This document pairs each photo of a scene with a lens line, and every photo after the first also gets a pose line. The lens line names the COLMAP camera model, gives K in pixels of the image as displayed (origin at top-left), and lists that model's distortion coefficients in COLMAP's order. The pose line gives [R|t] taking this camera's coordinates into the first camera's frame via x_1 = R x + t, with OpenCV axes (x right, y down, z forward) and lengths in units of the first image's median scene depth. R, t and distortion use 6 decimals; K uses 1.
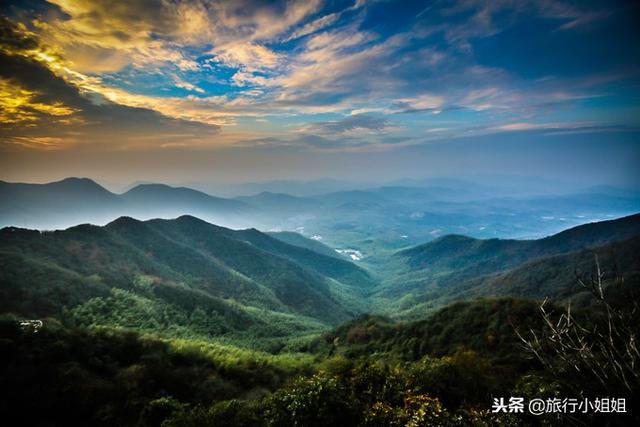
lens RADIAL K [[289.4, 0, 318.0], [0, 289.4, 212.5], [0, 0, 1]] dist [-0.042196, 0.015796]
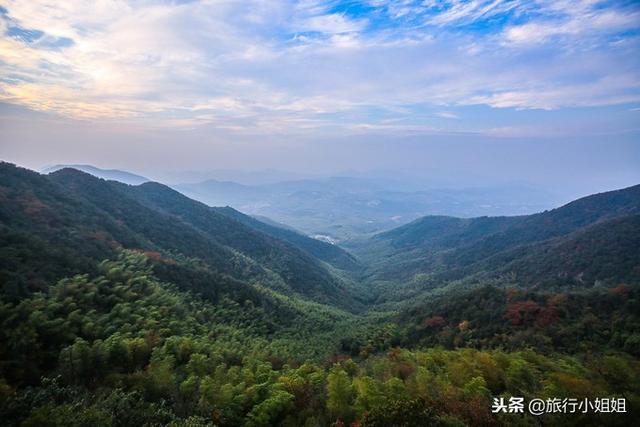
lens RADIAL K [[289.4, 0, 315.6], [0, 289.4, 214.8], [0, 0, 1]] dist [-0.042196, 0.015796]
pose [[0.982061, -0.004683, 0.188505, -0.182401], [-0.001762, 0.999420, 0.034007, 0.069423], [-0.188555, -0.033729, 0.981483, 0.184252]]
